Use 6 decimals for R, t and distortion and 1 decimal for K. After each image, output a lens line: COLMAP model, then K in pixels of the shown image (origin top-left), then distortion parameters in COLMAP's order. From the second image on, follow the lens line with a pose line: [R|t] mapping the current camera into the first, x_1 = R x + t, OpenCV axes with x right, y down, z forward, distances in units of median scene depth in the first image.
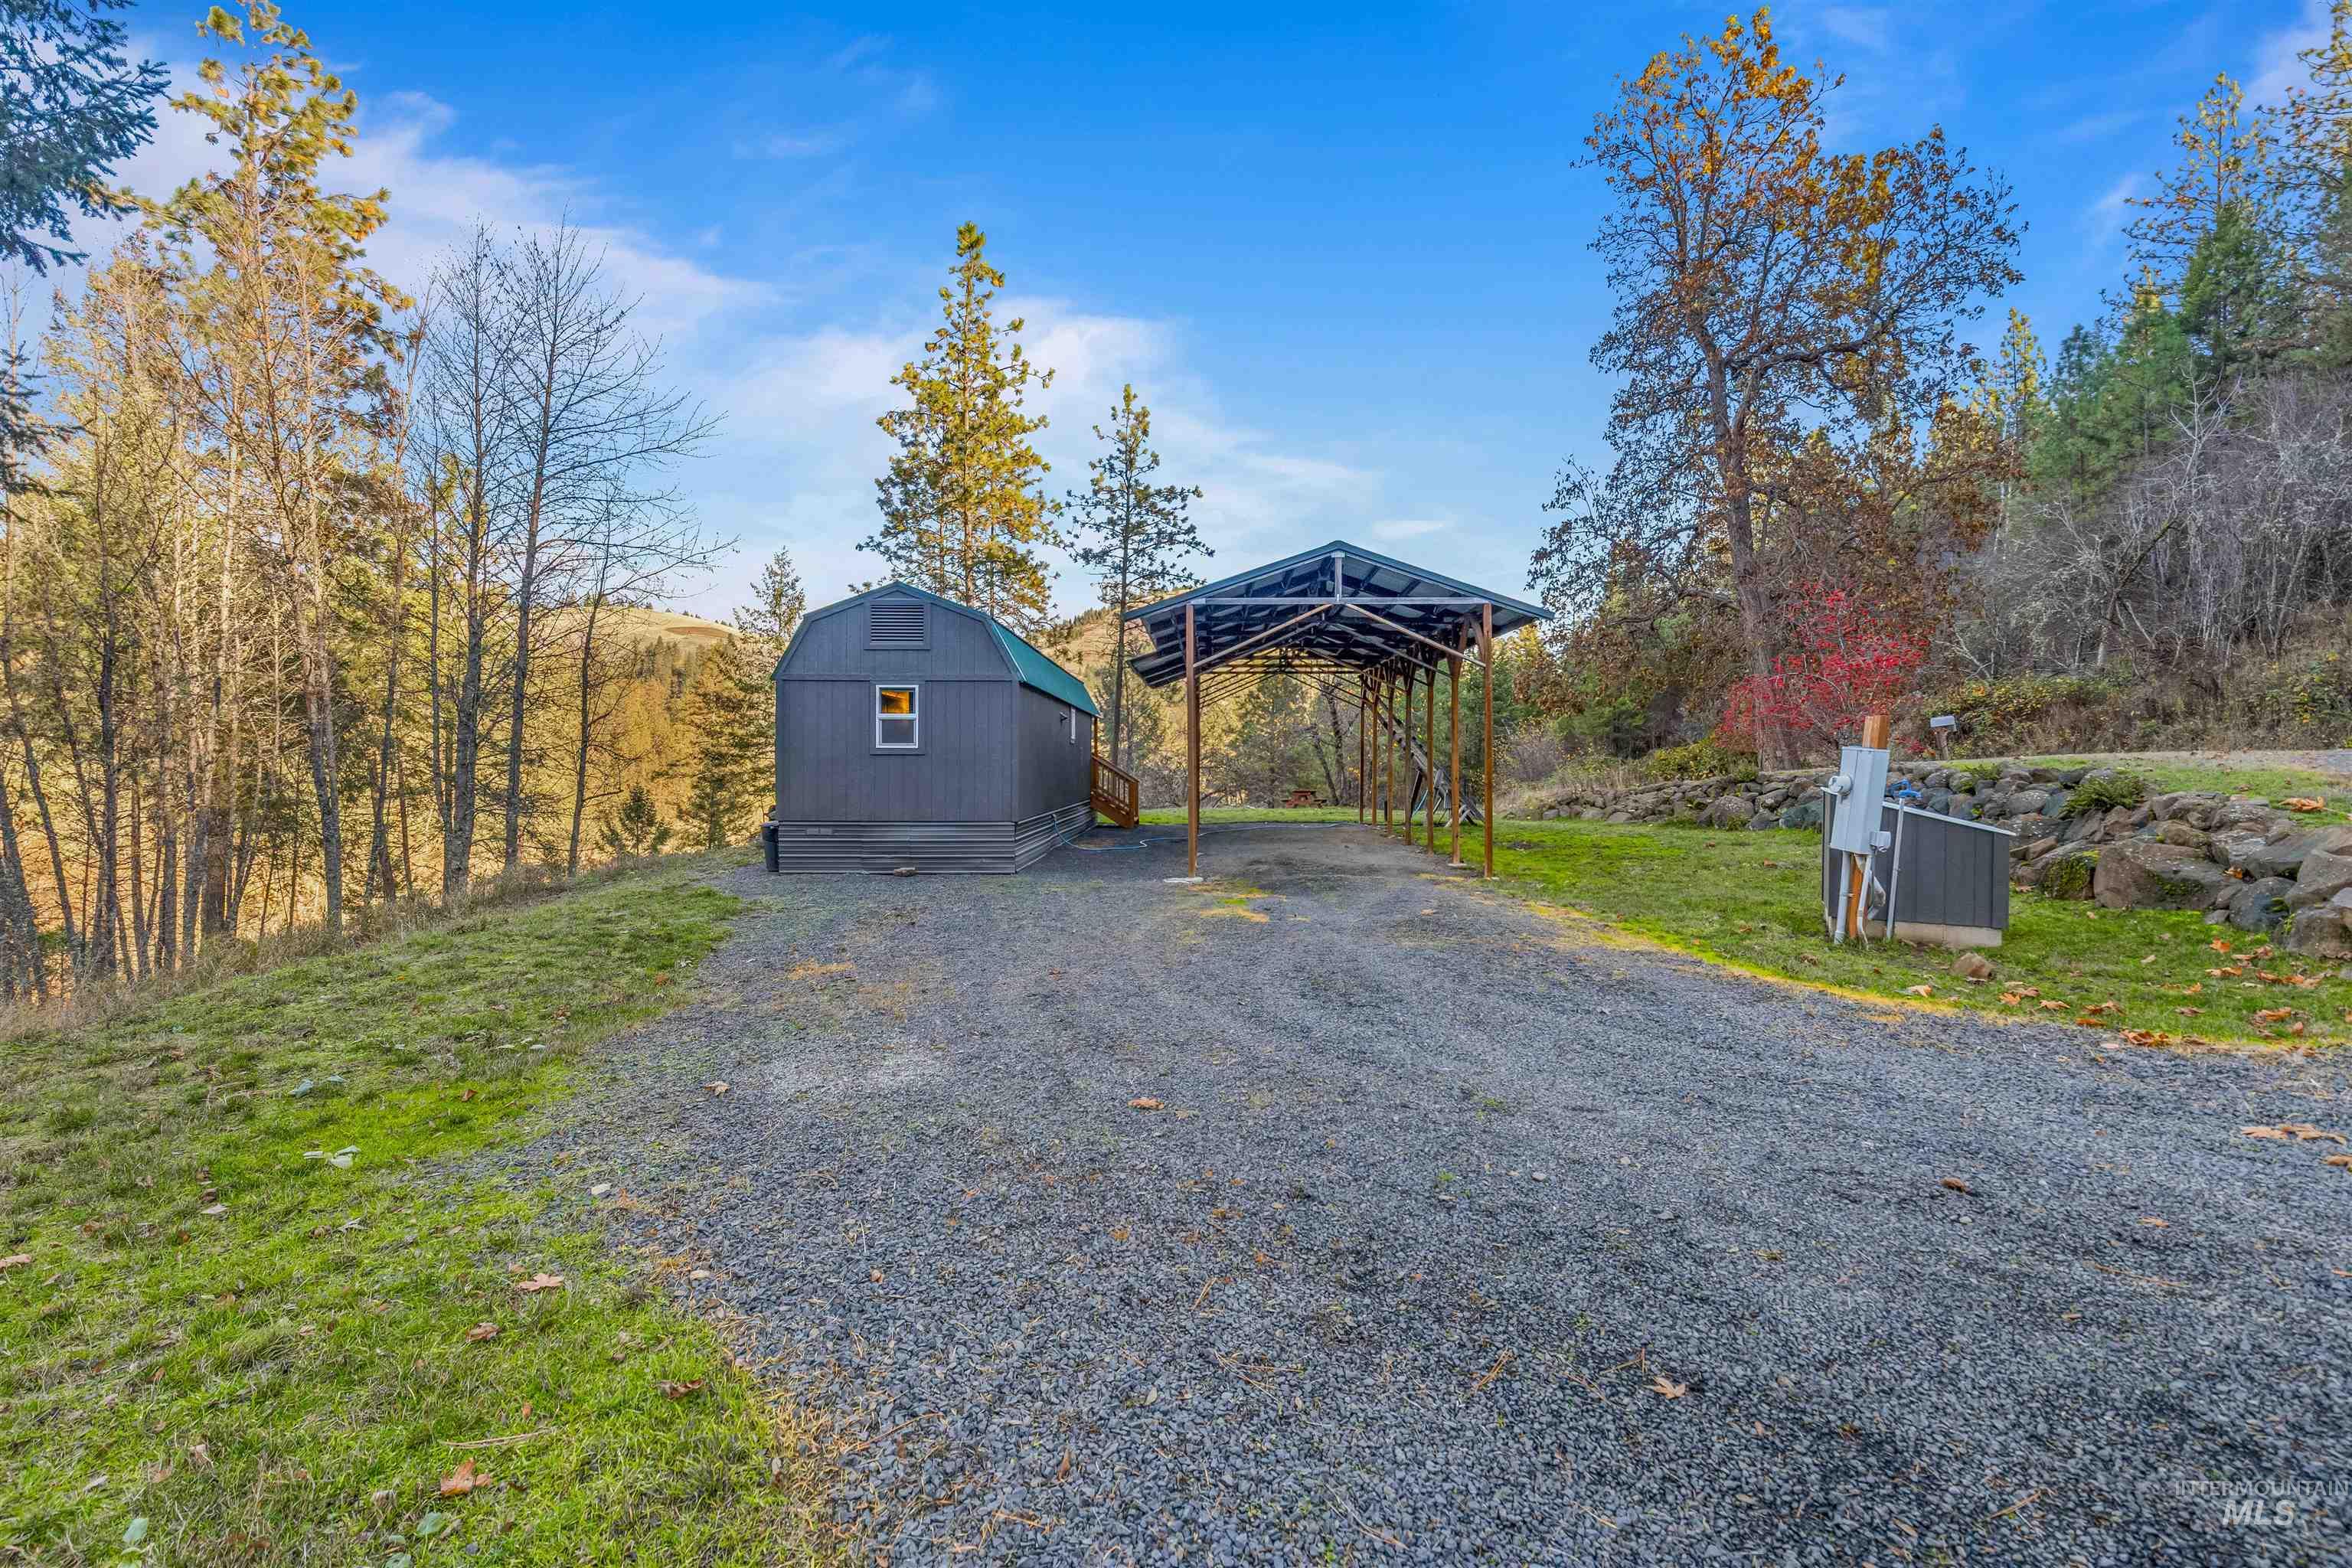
lens RADIAL K [[1084.7, 0, 1176.1], [0, 1084.7, 774.0], [0, 0, 1]] dist [-0.002469, 0.000423]
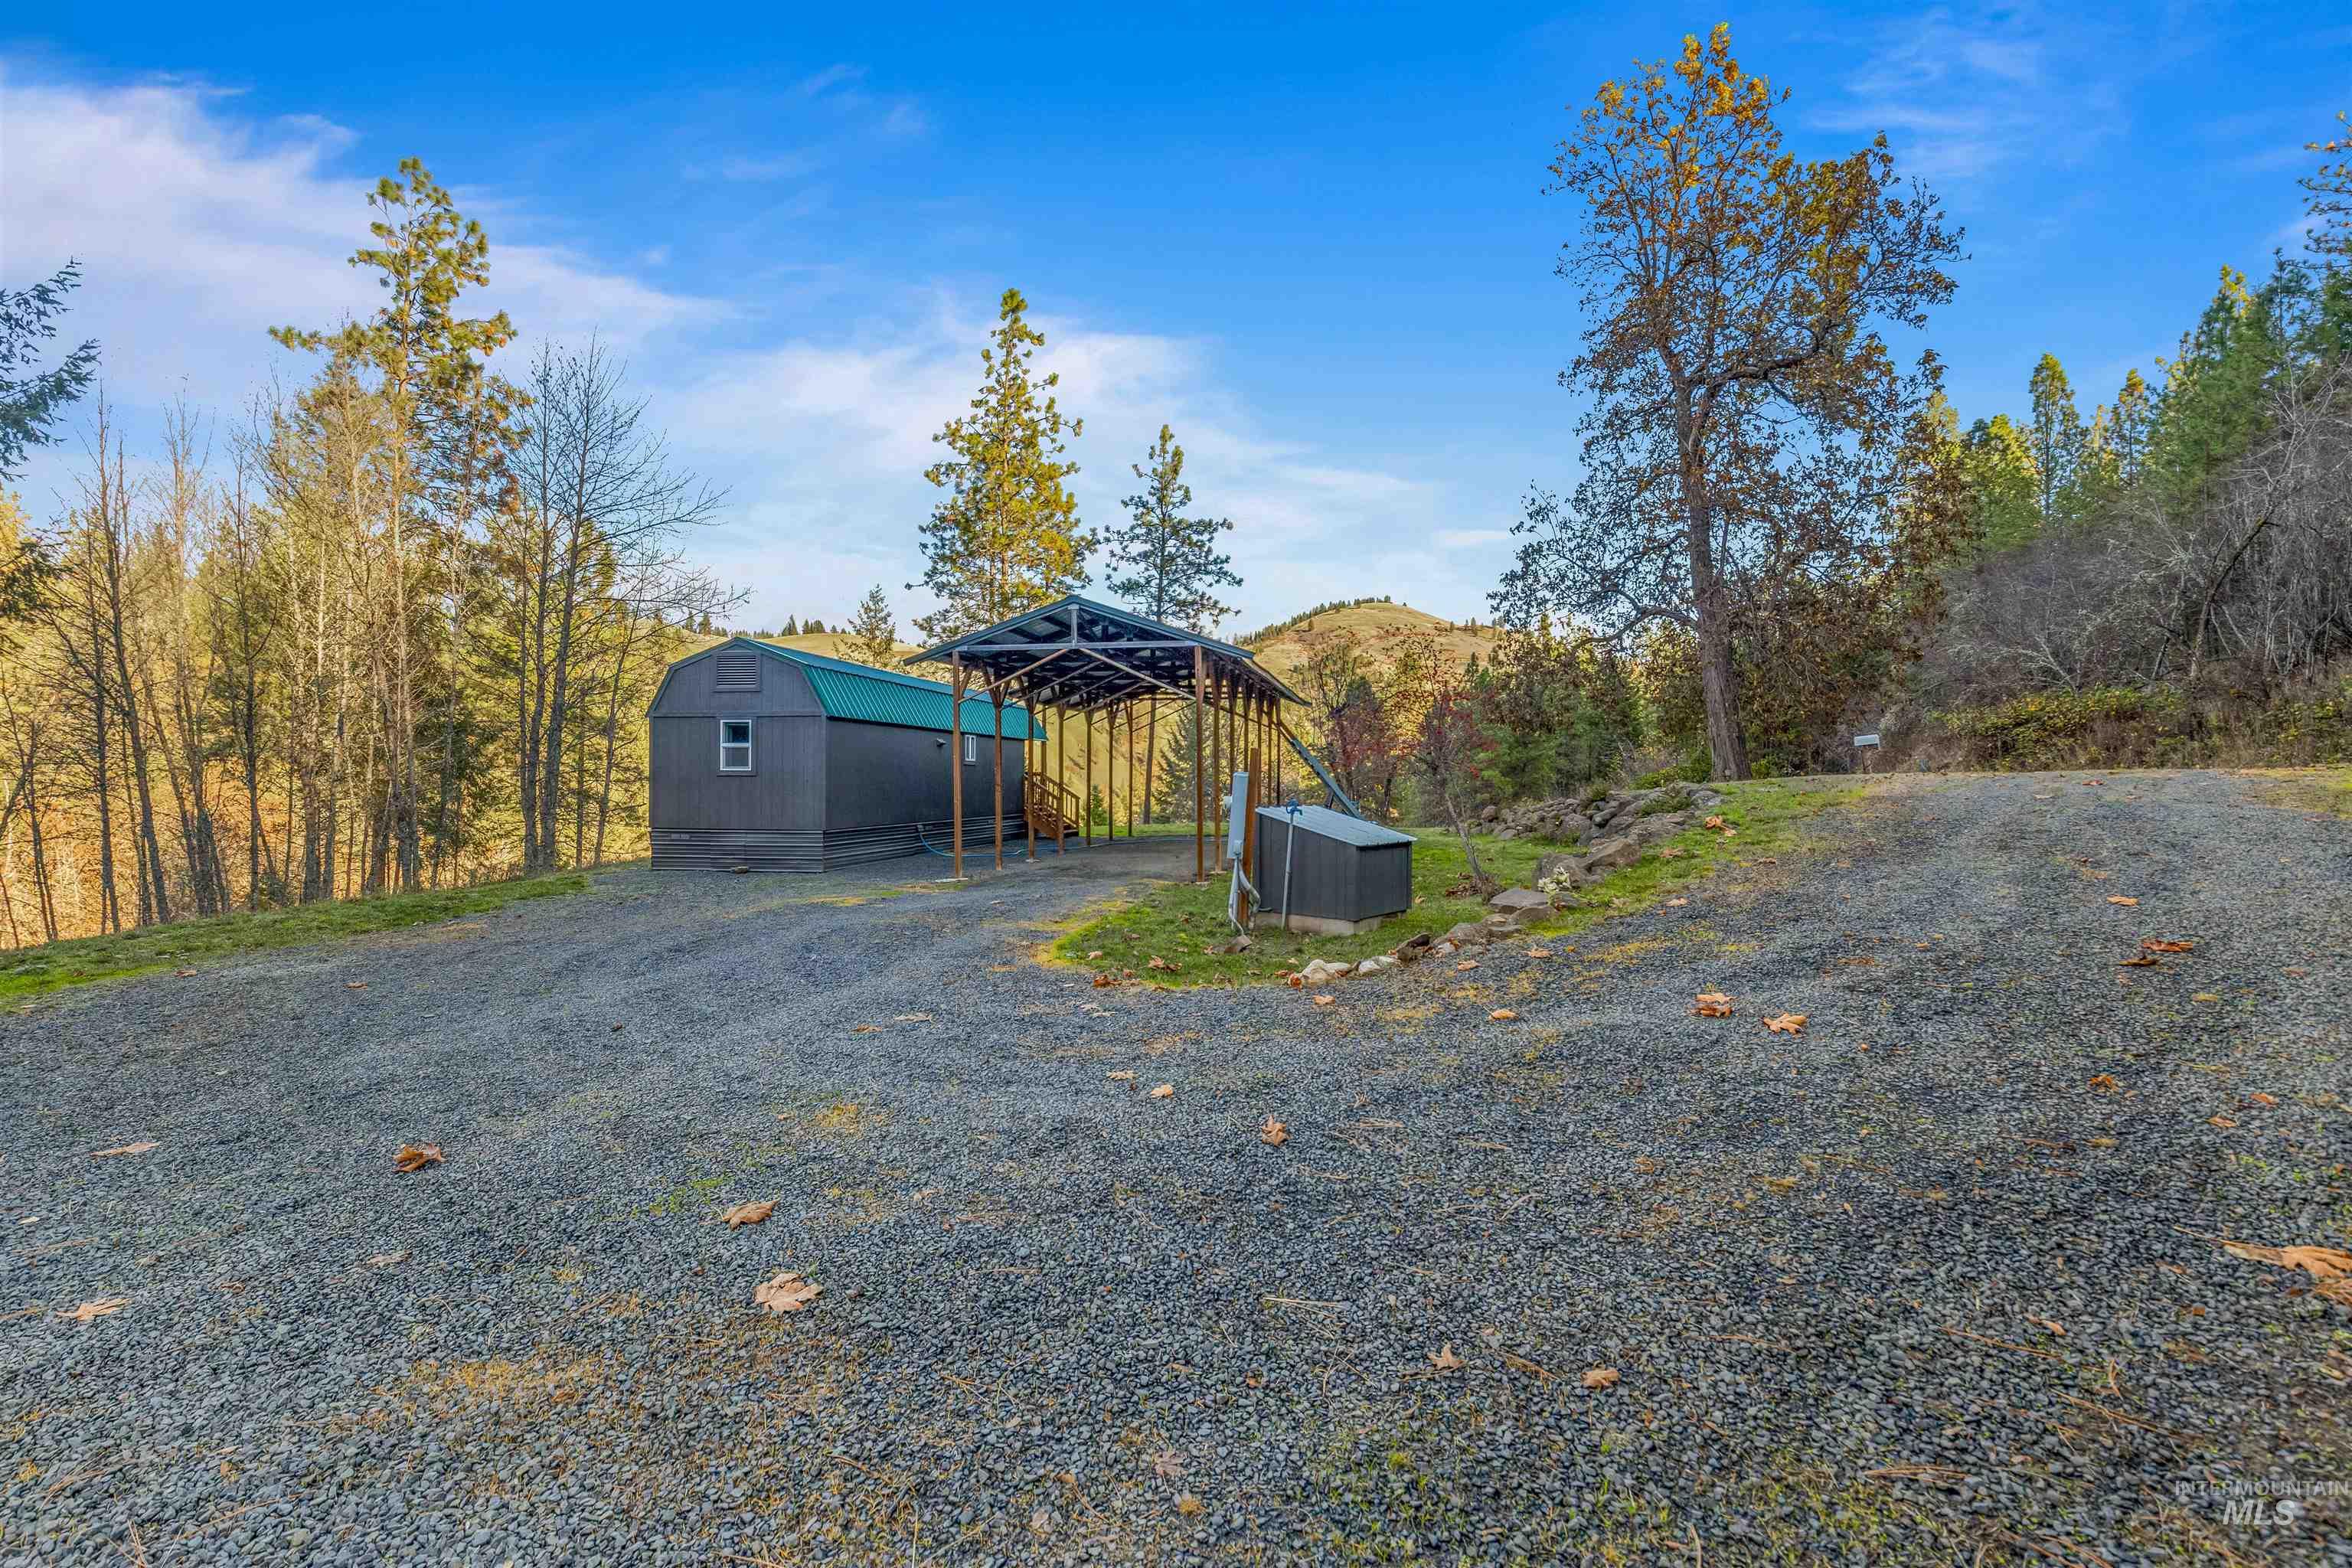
lens RADIAL K [[1090.1, 0, 1176.9], [0, 1090.1, 777.0], [0, 0, 1]] dist [0.000536, -0.000454]
pose [[0.984413, 0.000280, -0.175871, 0.173200], [-0.002347, 0.999931, -0.011544, -0.001205], [0.175856, 0.011777, 0.984345, -0.054266]]
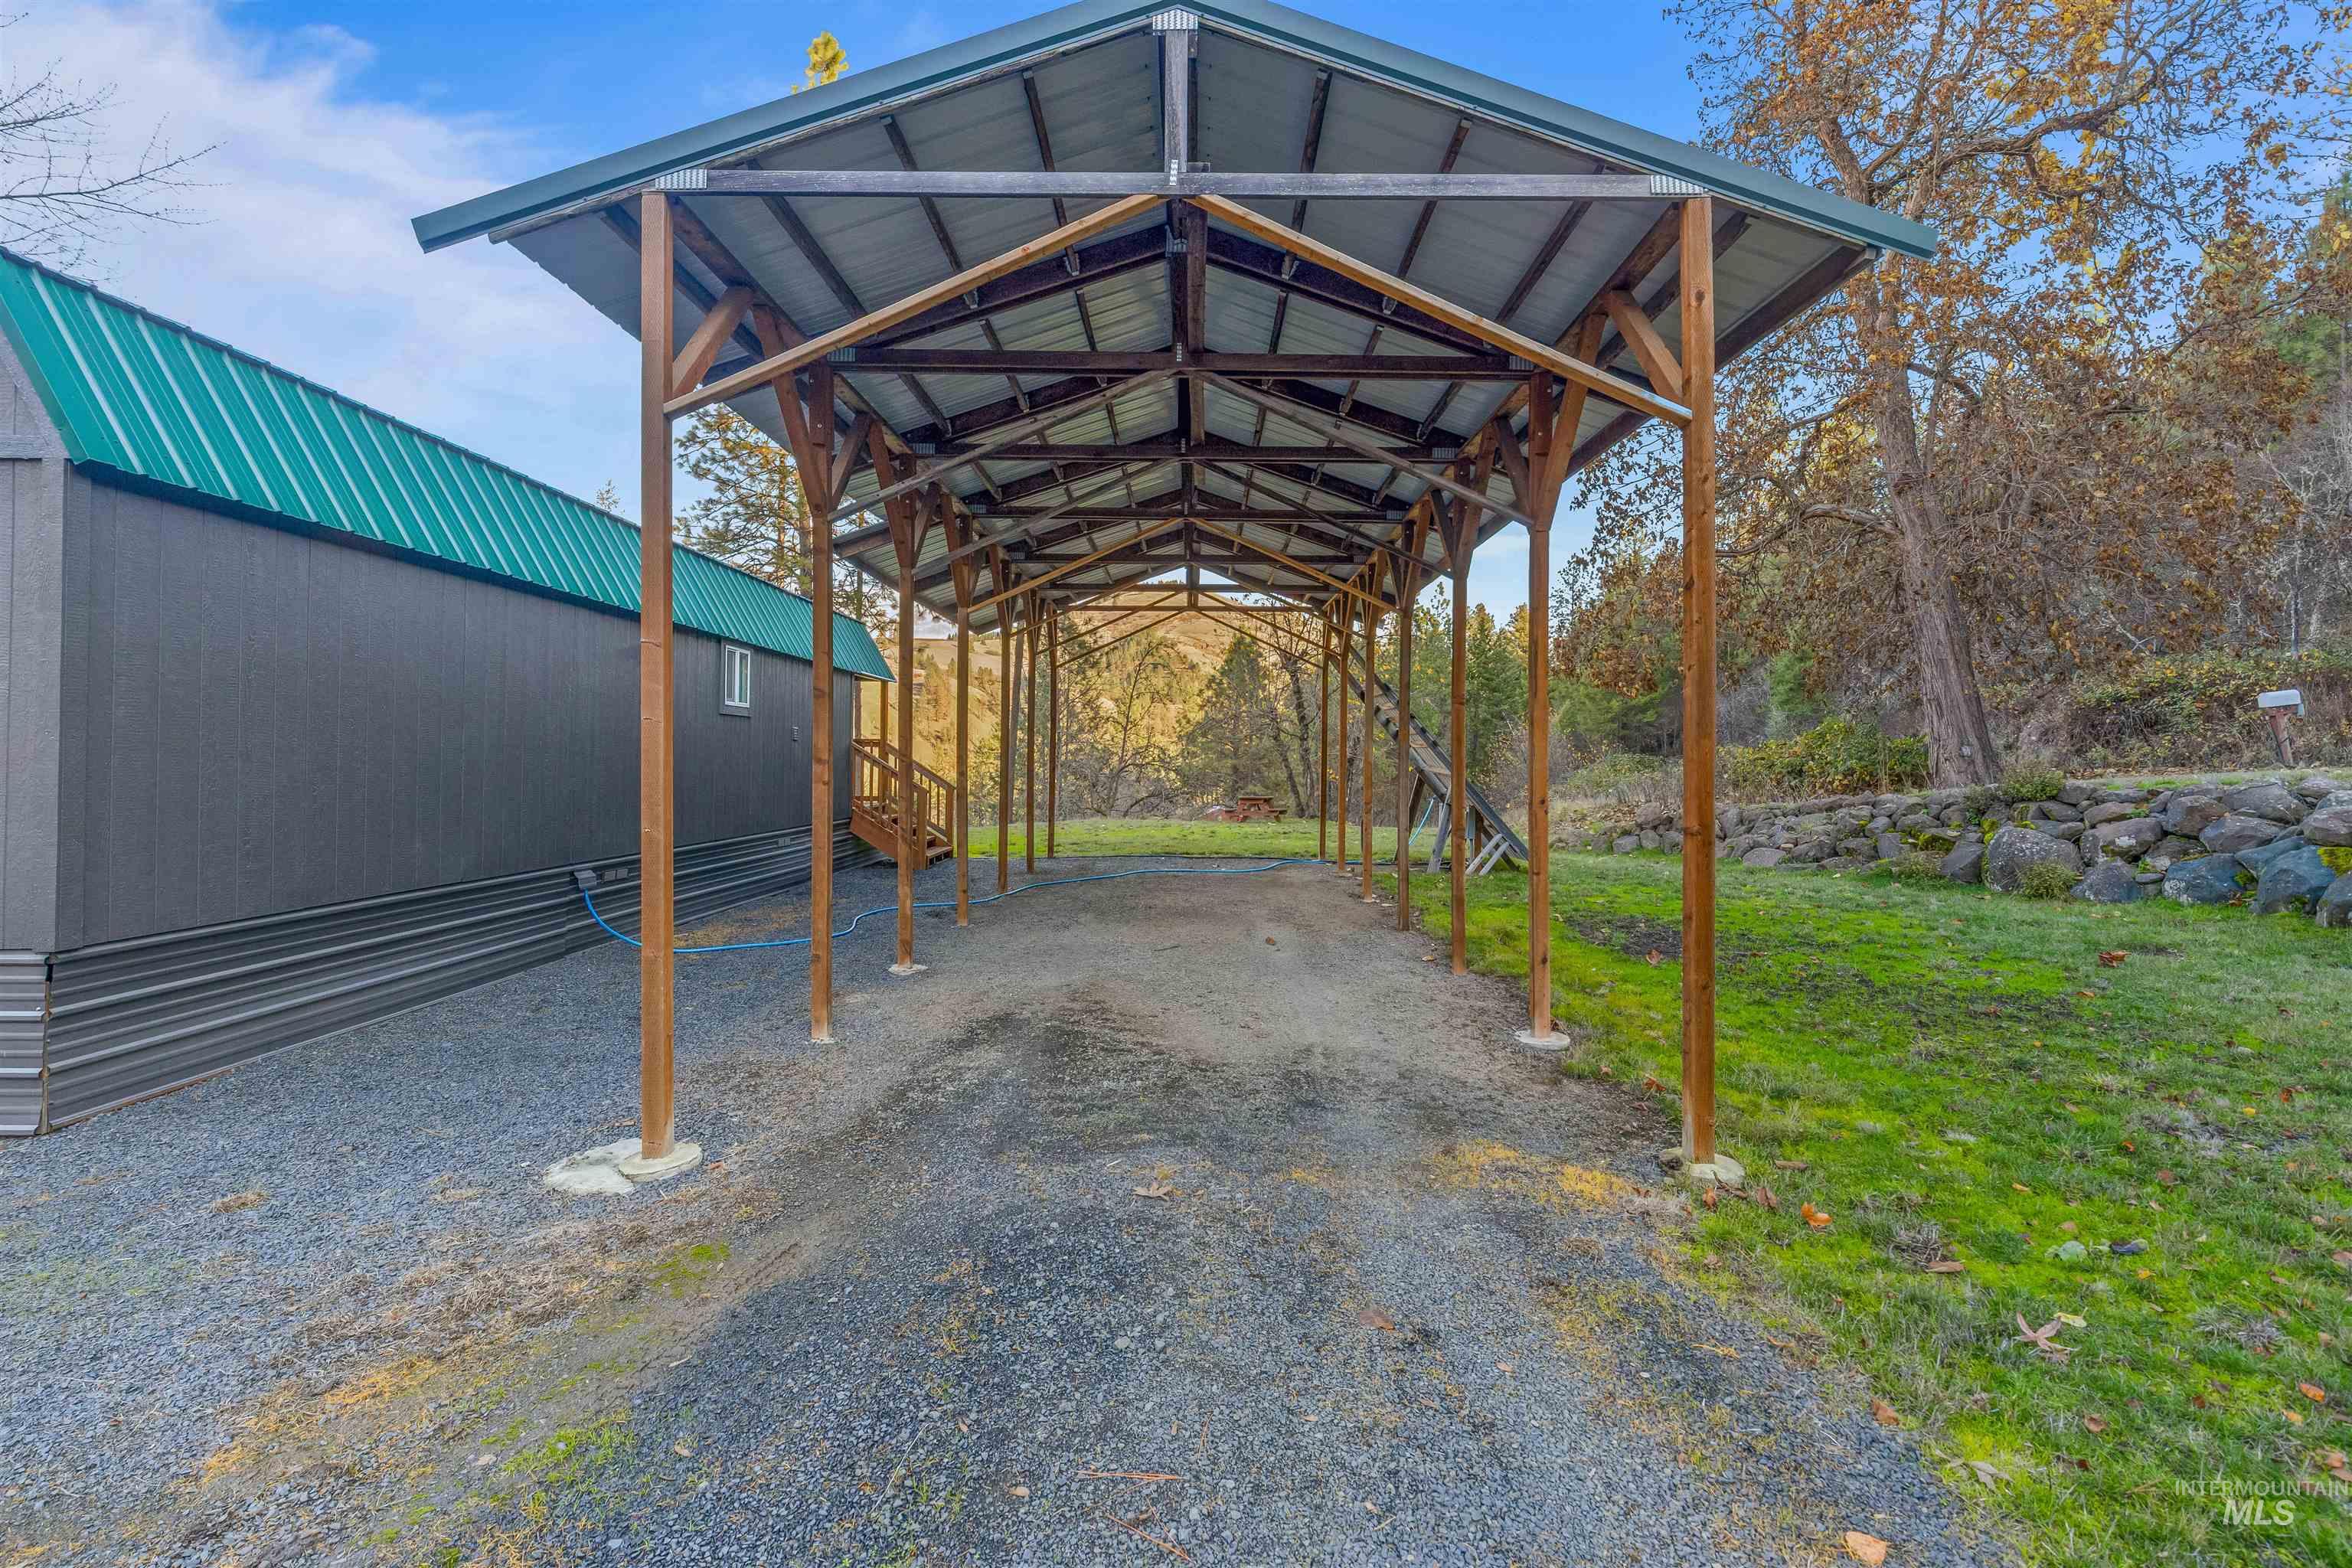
lens RADIAL K [[1084.7, 0, 1176.1], [0, 1084.7, 774.0], [0, 0, 1]] dist [-0.002469, 0.000423]
pose [[0.999889, 0.008347, 0.012318, 0.054574], [-0.008386, 0.999960, 0.003065, -0.002110], [-0.012292, -0.003168, 0.999919, 0.265410]]
